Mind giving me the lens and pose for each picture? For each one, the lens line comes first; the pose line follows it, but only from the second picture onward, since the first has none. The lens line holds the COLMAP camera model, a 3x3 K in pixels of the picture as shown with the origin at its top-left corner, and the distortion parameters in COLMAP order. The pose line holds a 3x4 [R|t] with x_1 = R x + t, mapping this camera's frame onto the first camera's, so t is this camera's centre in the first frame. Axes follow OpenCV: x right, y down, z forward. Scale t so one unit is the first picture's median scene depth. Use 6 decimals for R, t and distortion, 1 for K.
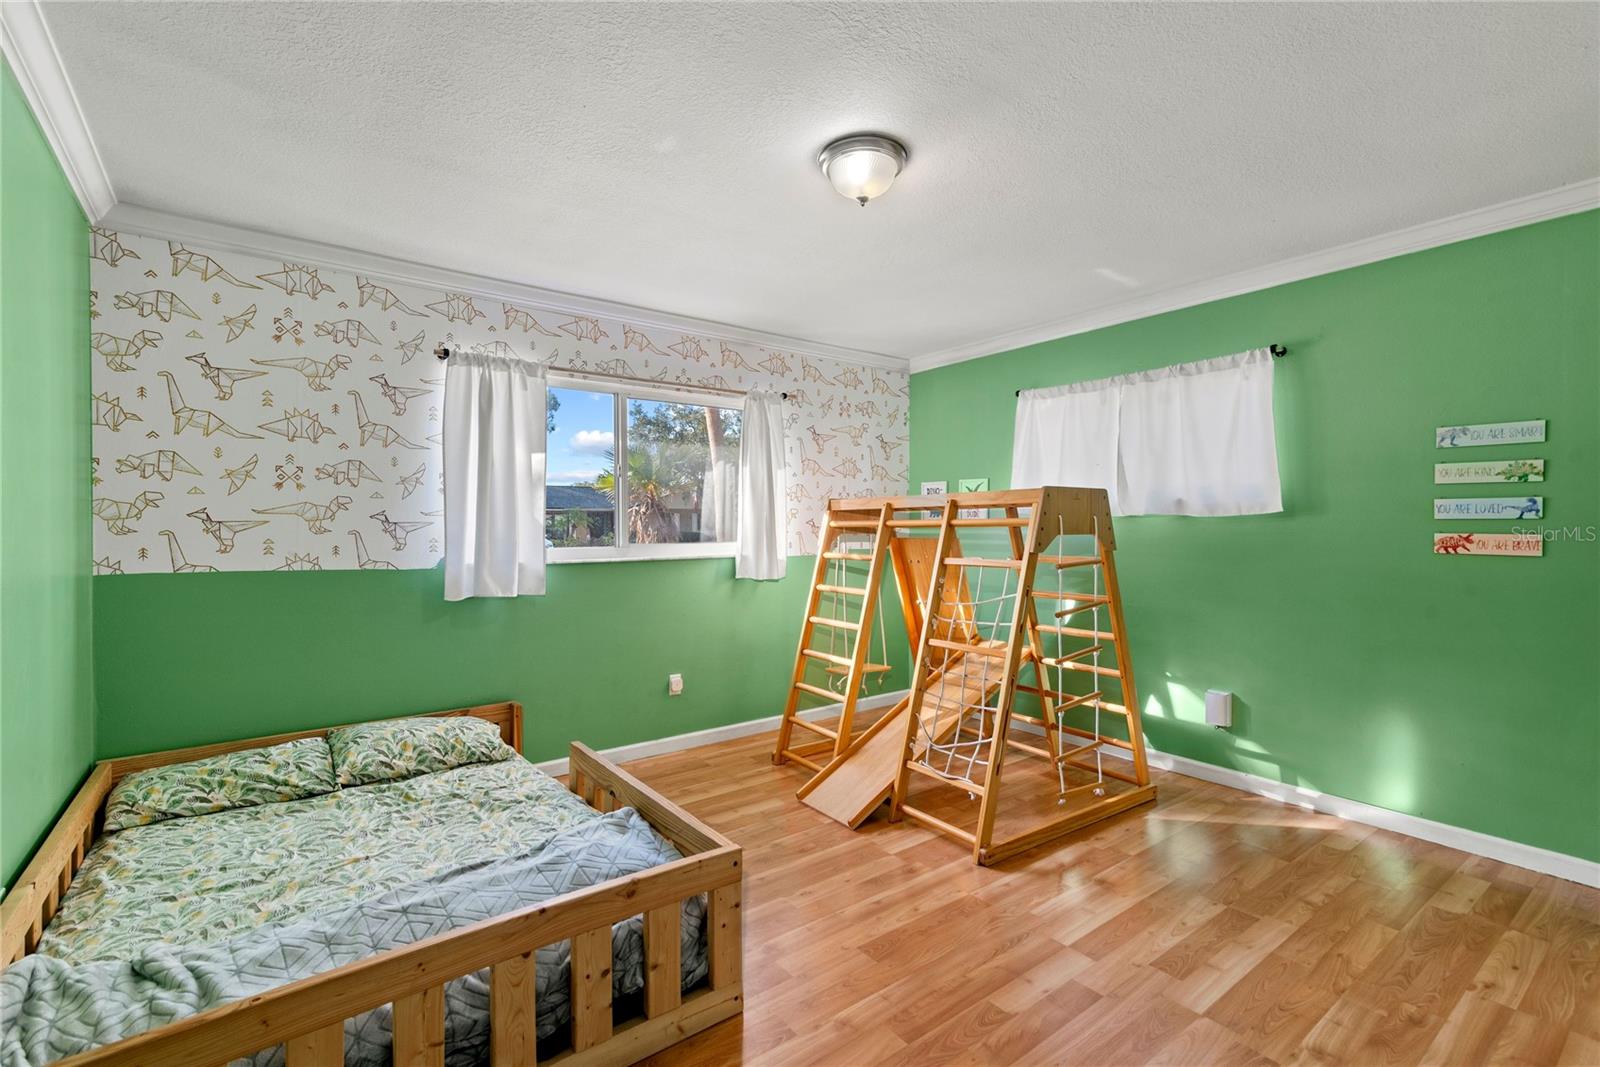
lens RADIAL K [[720.3, 0, 798.2], [0, 720.3, 533.8], [0, 0, 1]] dist [0.016180, -0.001649]
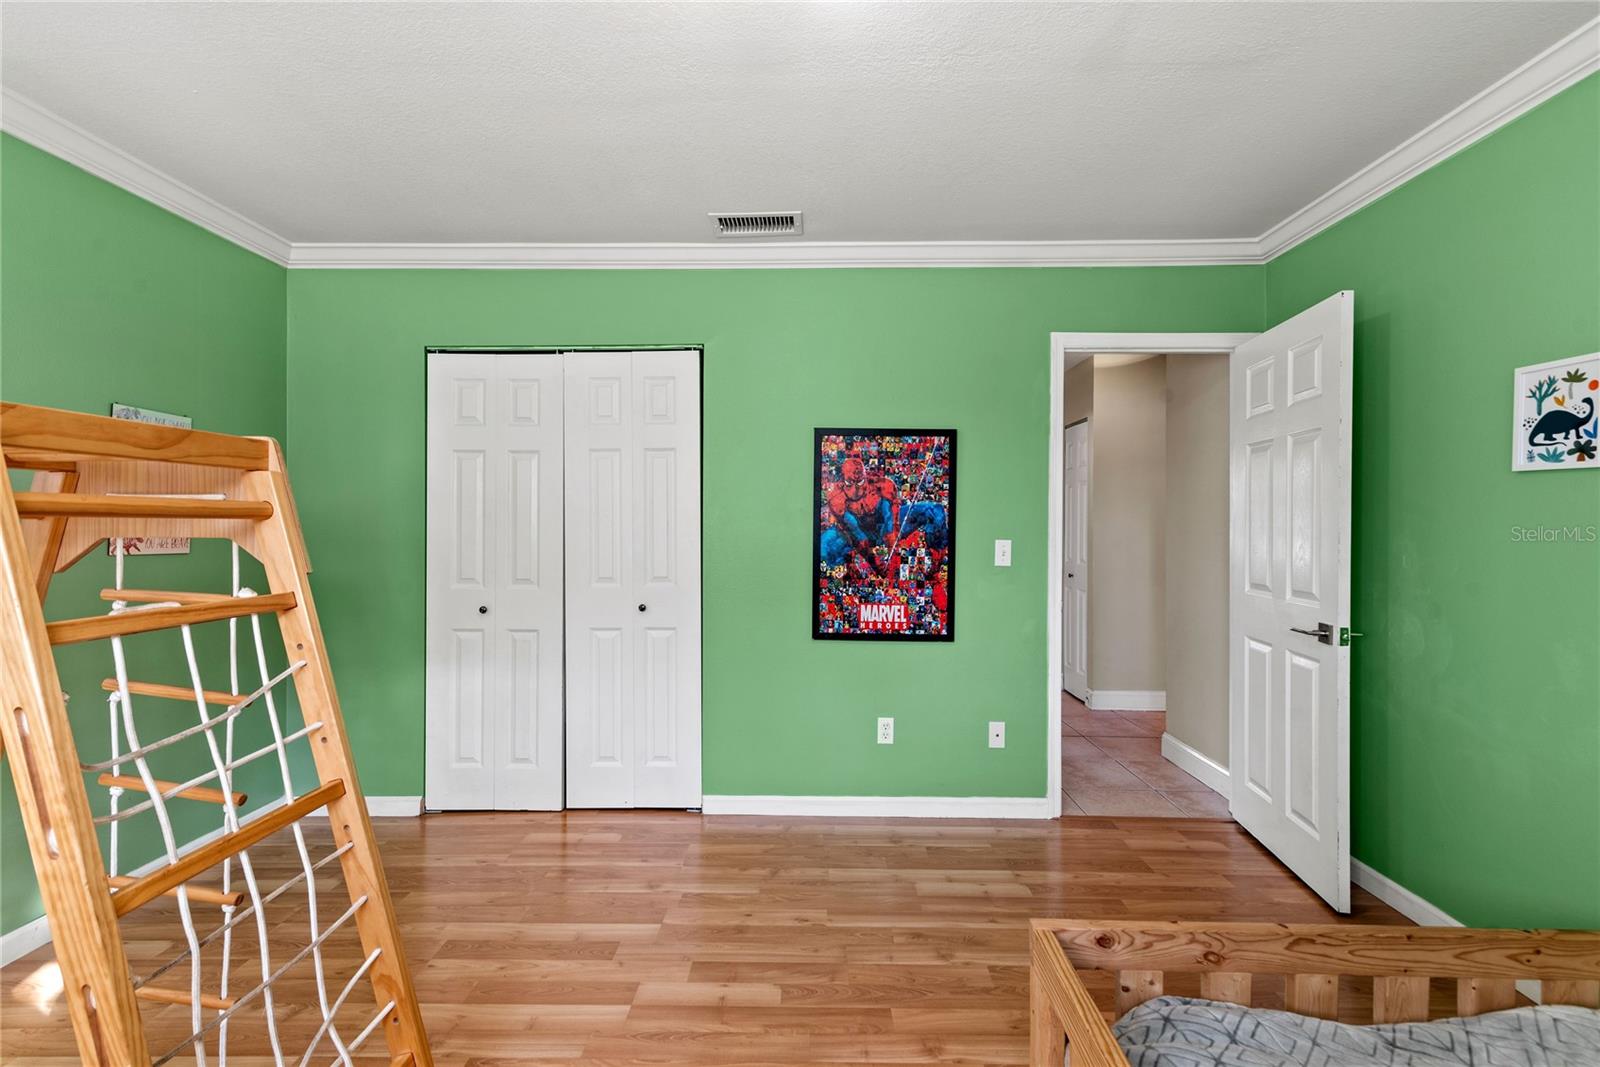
lens RADIAL K [[720.3, 0, 800.7], [0, 720.3, 525.0], [0, 0, 1]] dist [0.016180, -0.001649]
pose [[-0.777012, -0.003484, 0.629476, -0.358034], [0.003165, 0.999950, 0.009441, -0.018349], [-0.629477, 0.009328, -0.776963, 1.646959]]
